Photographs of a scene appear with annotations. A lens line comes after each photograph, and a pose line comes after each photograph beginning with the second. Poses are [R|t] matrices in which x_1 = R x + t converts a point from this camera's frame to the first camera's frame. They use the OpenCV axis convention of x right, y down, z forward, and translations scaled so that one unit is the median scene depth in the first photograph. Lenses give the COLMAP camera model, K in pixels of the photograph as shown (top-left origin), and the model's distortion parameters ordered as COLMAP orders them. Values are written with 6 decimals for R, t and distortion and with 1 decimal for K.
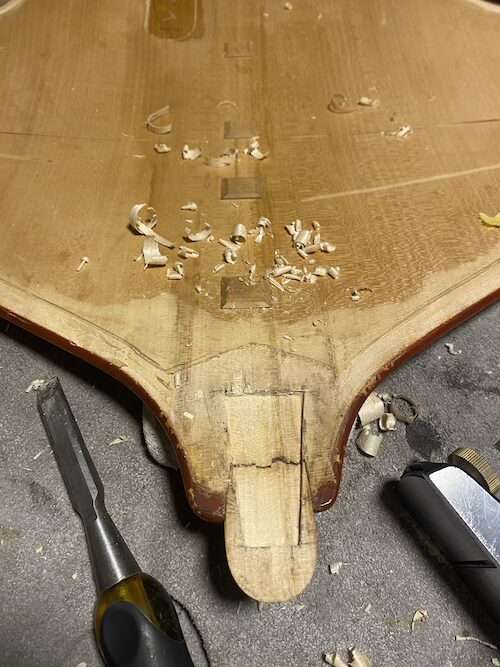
lens RADIAL K [[513.7, 0, 249.6], [0, 513.7, 333.3], [0, 0, 1]] dist [0.007675, -0.027982]
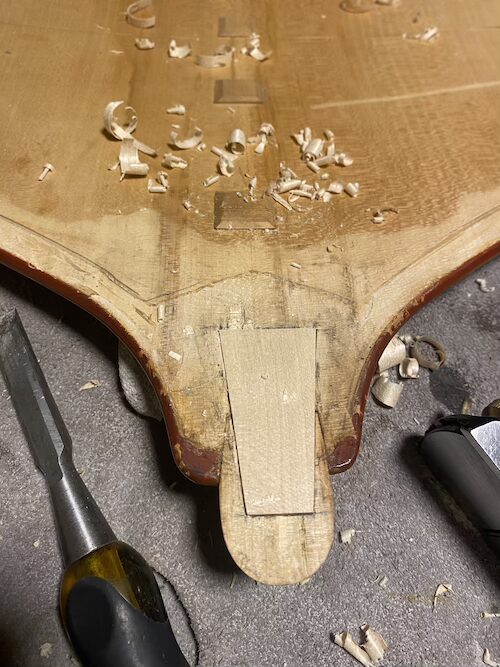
lens RADIAL K [[513.7, 0, 253.8], [0, 513.7, 335.6], [0, 0, 1]] dist [0.007675, -0.027982]
pose [[0.999065, 0.017695, 0.039445, -0.023571], [-0.021491, 0.994957, 0.097976, 0.041247], [-0.037512, -0.098732, 0.994407, 0.169510]]
